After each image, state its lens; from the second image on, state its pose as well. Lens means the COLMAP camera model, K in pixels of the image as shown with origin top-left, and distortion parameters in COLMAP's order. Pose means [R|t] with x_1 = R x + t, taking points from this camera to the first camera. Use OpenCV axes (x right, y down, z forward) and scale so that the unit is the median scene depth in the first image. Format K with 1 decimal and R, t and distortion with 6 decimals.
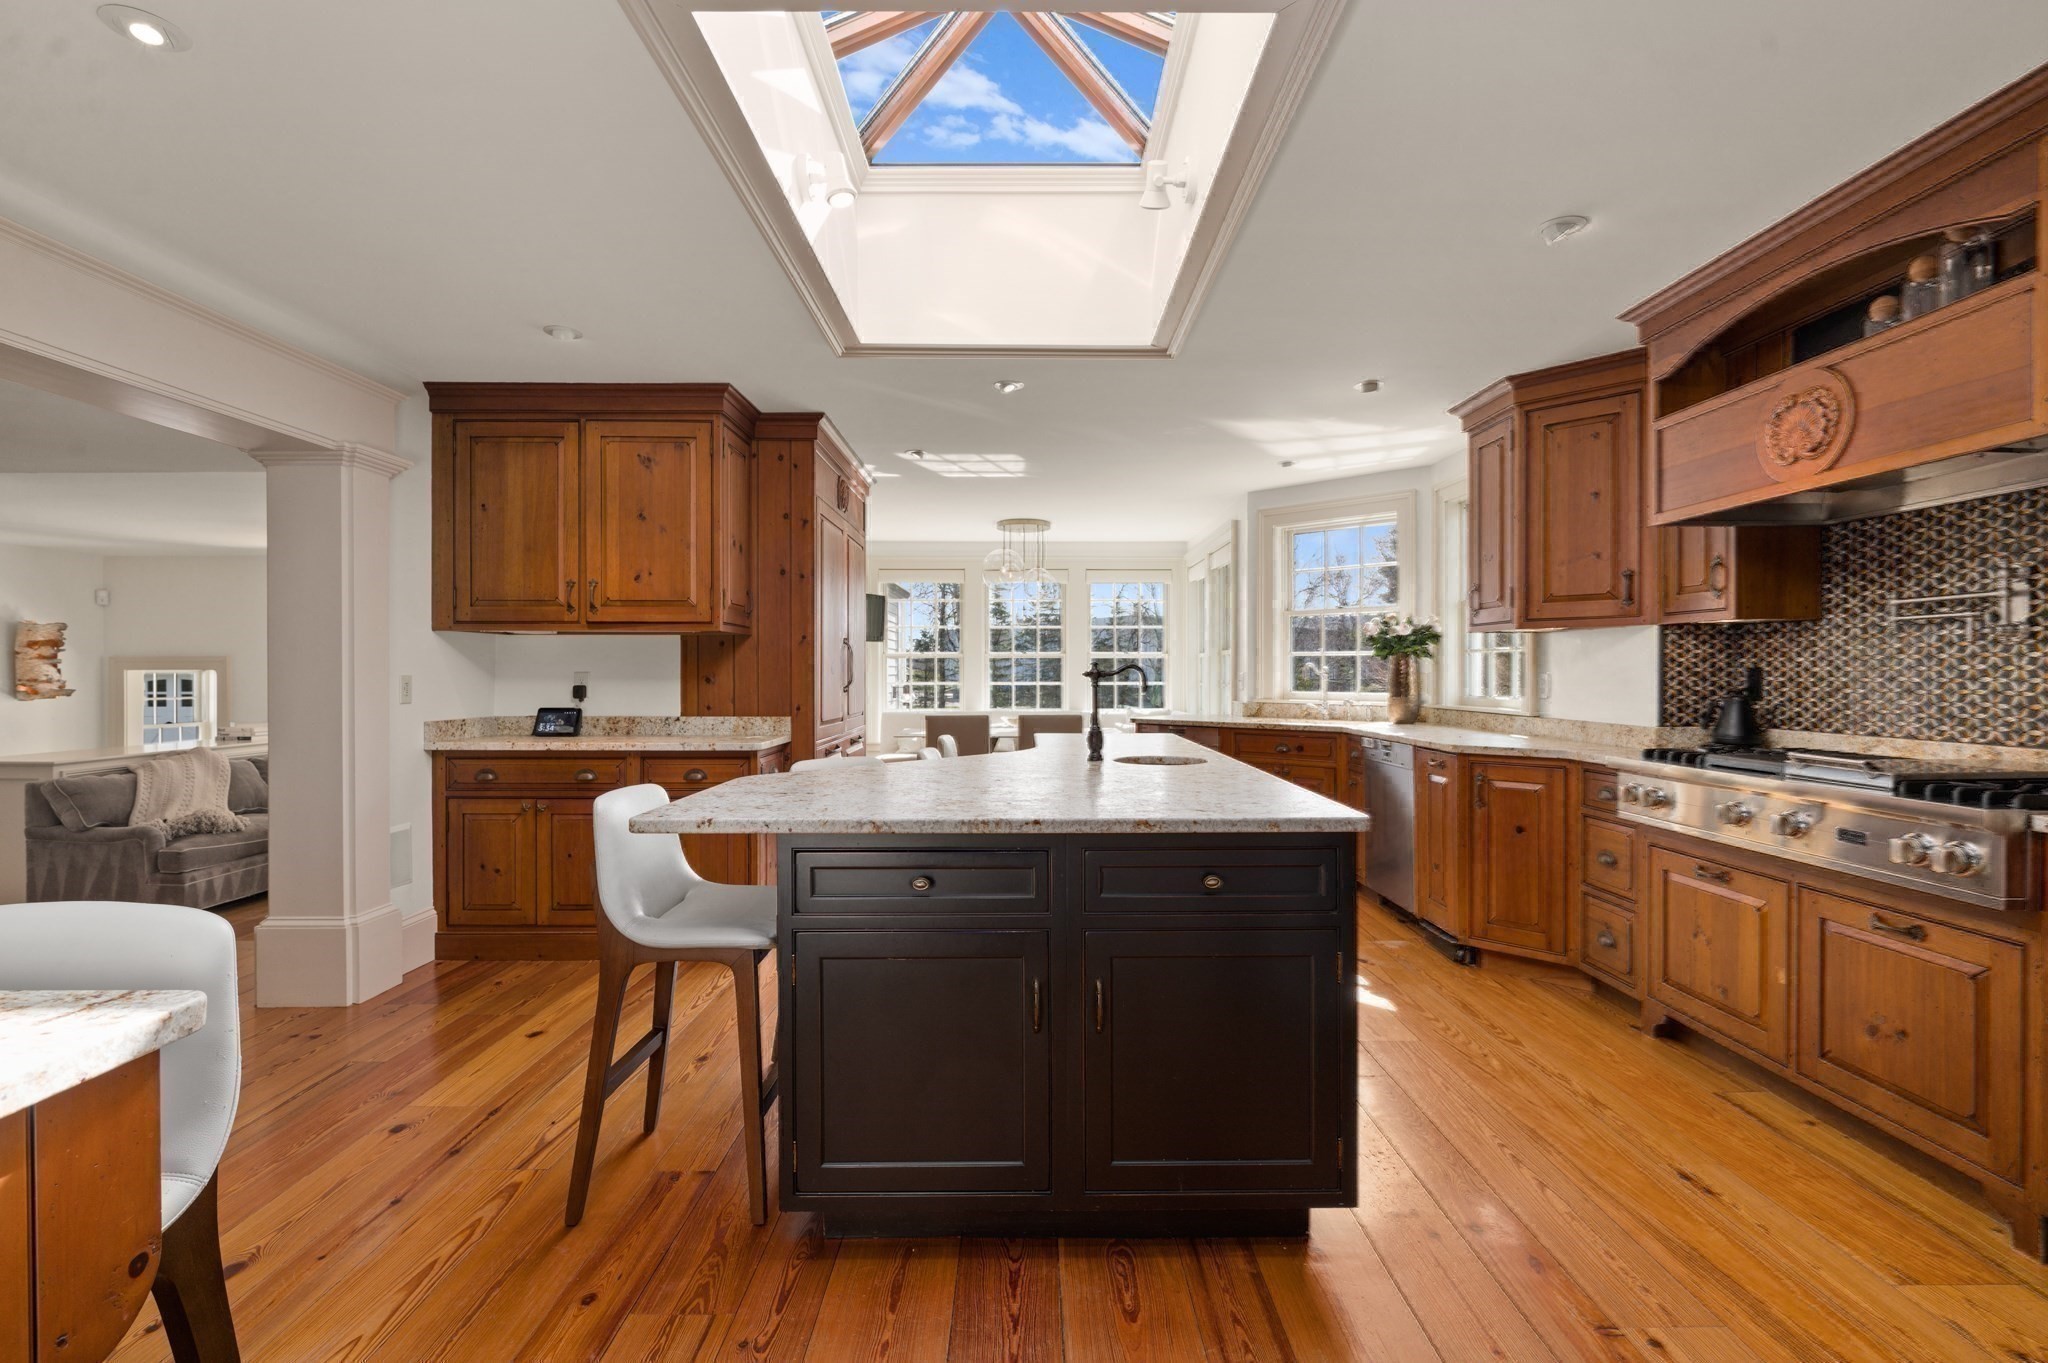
lens RADIAL K [[903.1, 0, 1024.0], [0, 903.1, 681.5], [0, 0, 1]] dist [0.000924, 0.000778]
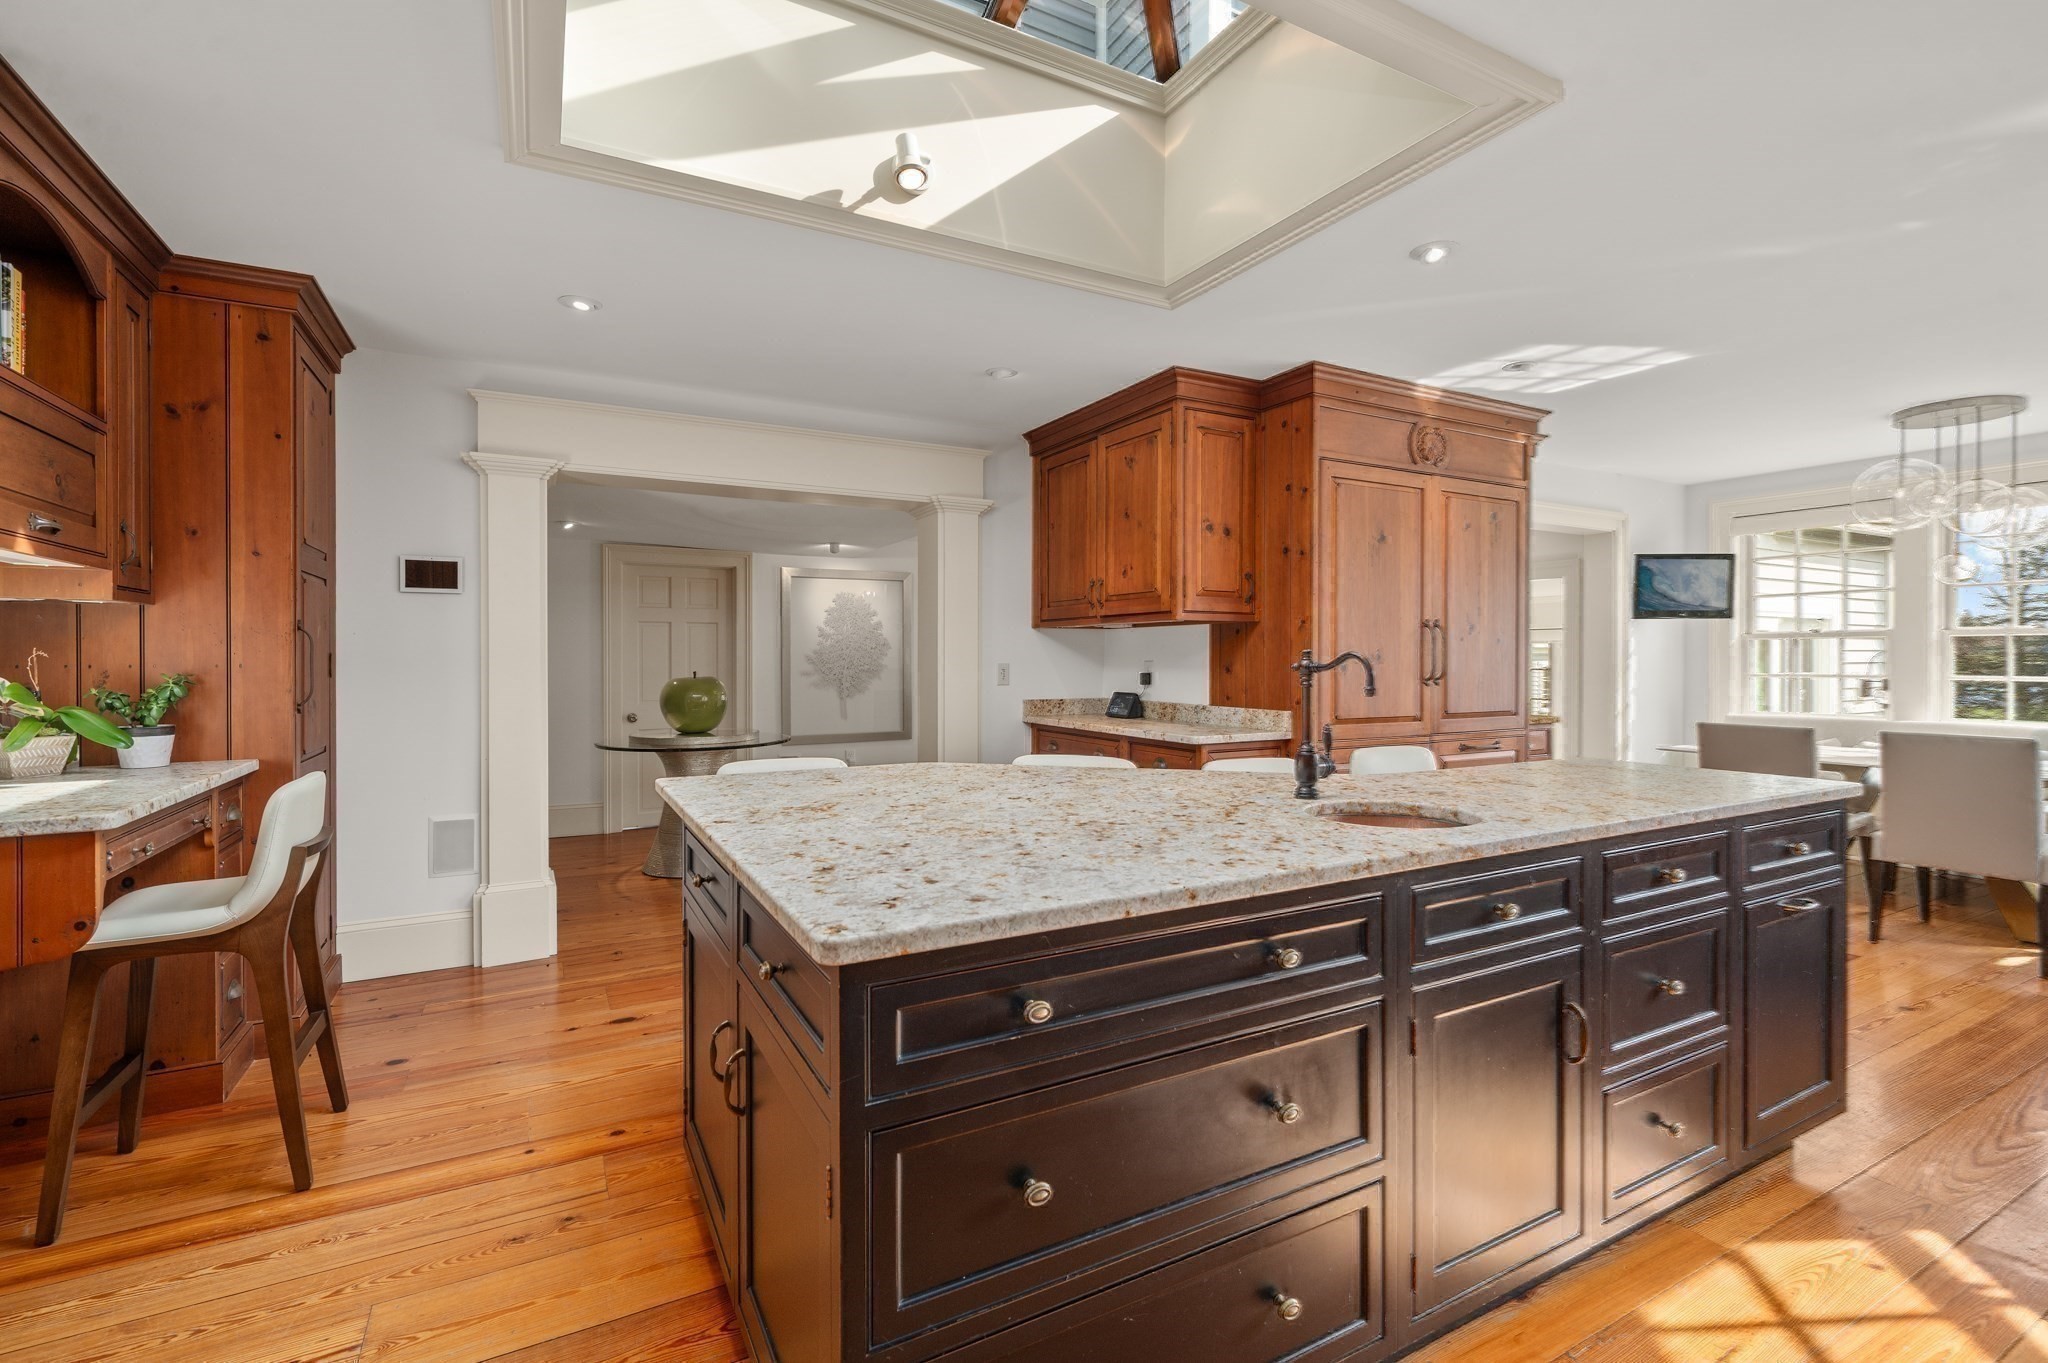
lens RADIAL K [[877.5, 0, 1006.8], [0, 877.5, 659.1], [0, 0, 1]] dist [-0.000628, 0.000000]
pose [[0.504142, -0.000117, -0.863621, 0.483431], [-0.007275, 0.999964, -0.004382, -0.009221], [0.863590, 0.008492, 0.504123, 0.438968]]
